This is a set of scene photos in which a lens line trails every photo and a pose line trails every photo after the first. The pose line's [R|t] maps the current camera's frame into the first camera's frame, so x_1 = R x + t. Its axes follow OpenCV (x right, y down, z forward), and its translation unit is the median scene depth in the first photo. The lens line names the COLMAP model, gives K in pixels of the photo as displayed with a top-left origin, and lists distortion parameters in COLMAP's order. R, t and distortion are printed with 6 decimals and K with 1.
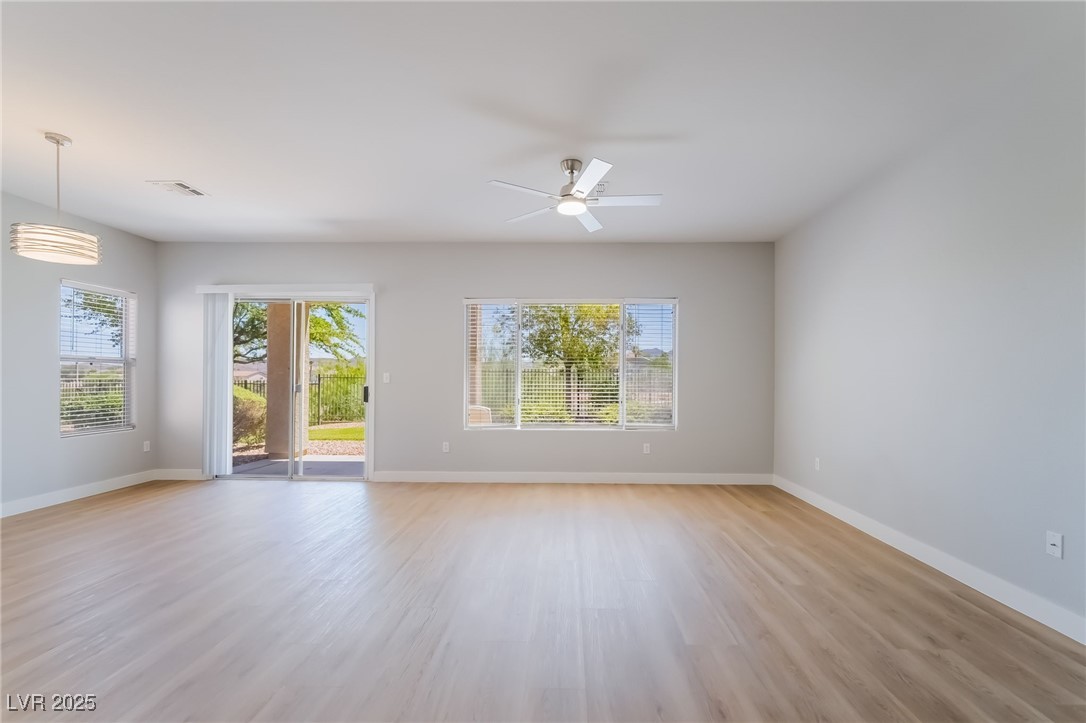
lens RADIAL K [[455.0, 0, 559.7], [0, 455.0, 378.2], [0, 0, 1]] dist [-0.000039, -0.000050]
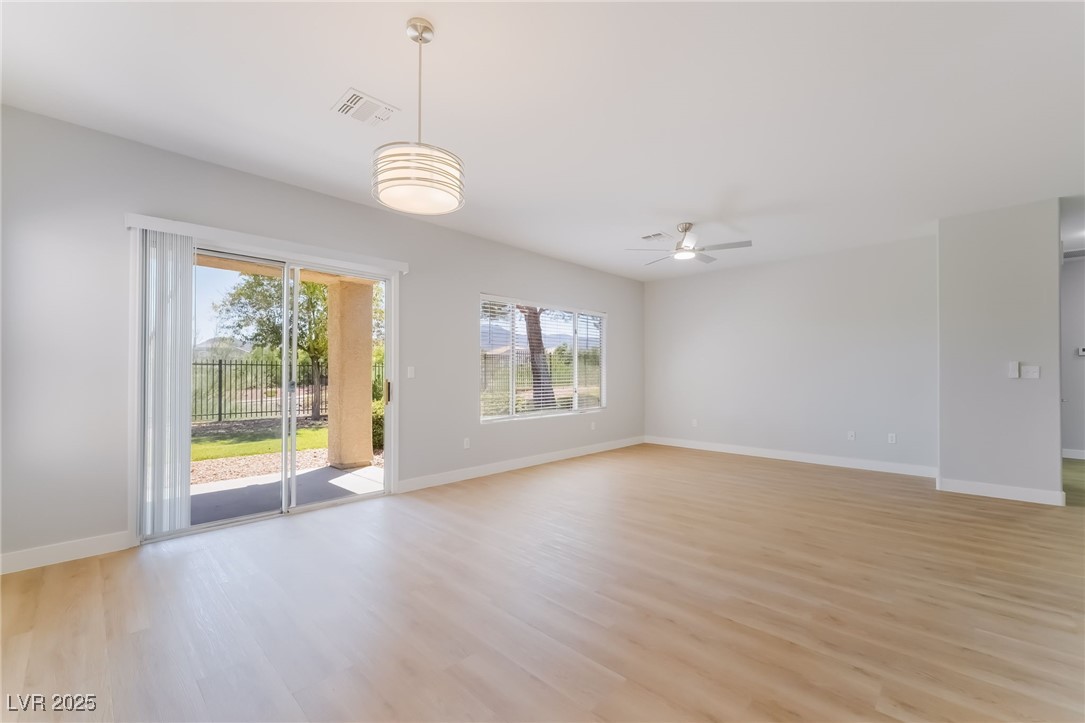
lens RADIAL K [[447.5, 0, 546.8], [0, 447.5, 373.5], [0, 0, 1]] dist [-0.002943, -0.000192]
pose [[0.680897, -0.003996, 0.732369, -0.838581], [0.001571, 0.999991, 0.003995, -0.001517], [-0.732378, -0.001570, 0.680897, 0.224984]]
